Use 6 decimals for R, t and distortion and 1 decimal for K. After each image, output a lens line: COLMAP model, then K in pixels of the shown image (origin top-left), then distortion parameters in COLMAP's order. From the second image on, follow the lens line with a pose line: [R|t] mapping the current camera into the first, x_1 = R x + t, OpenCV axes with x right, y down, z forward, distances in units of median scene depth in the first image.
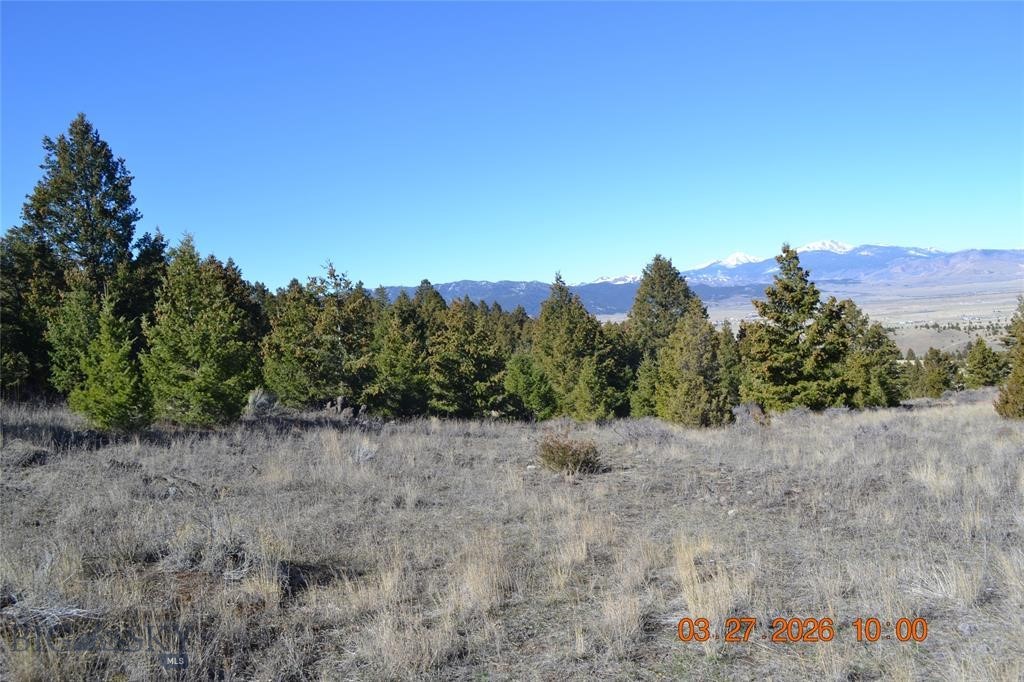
lens RADIAL K [[825.5, 0, 498.1], [0, 825.5, 348.8], [0, 0, 1]] dist [-0.084041, 0.016541]
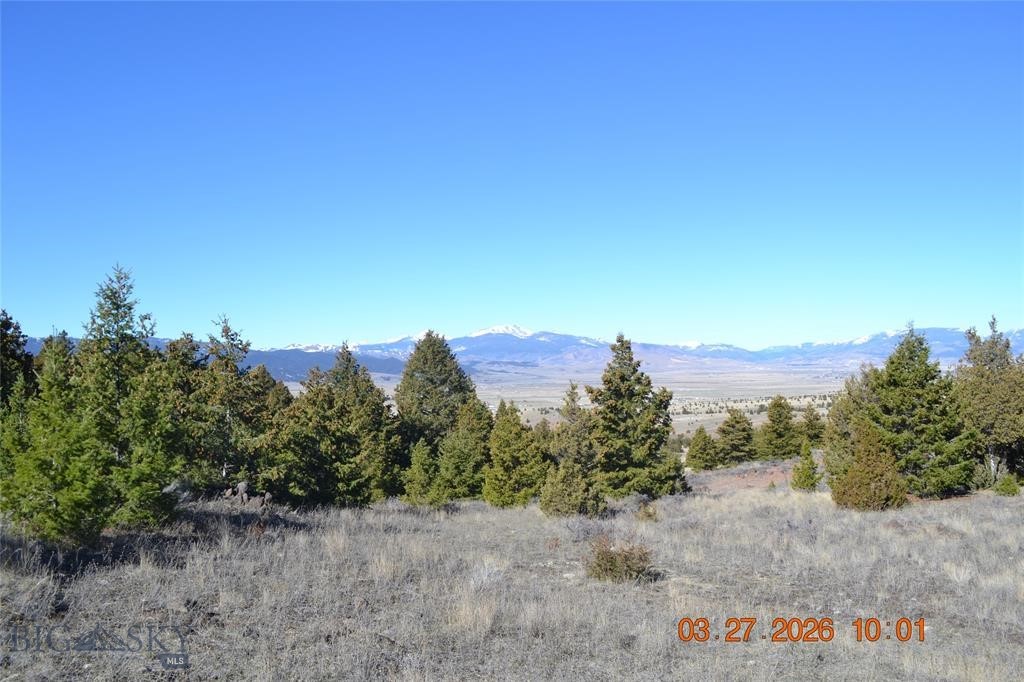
lens RADIAL K [[825.5, 0, 497.8], [0, 825.5, 344.0], [0, 0, 1]] dist [-0.084041, 0.016541]
pose [[0.927670, 0.074654, 0.365862, -0.171955], [-0.041126, 0.994277, -0.098602, -0.006215], [-0.371129, 0.076424, 0.925431, 0.091404]]
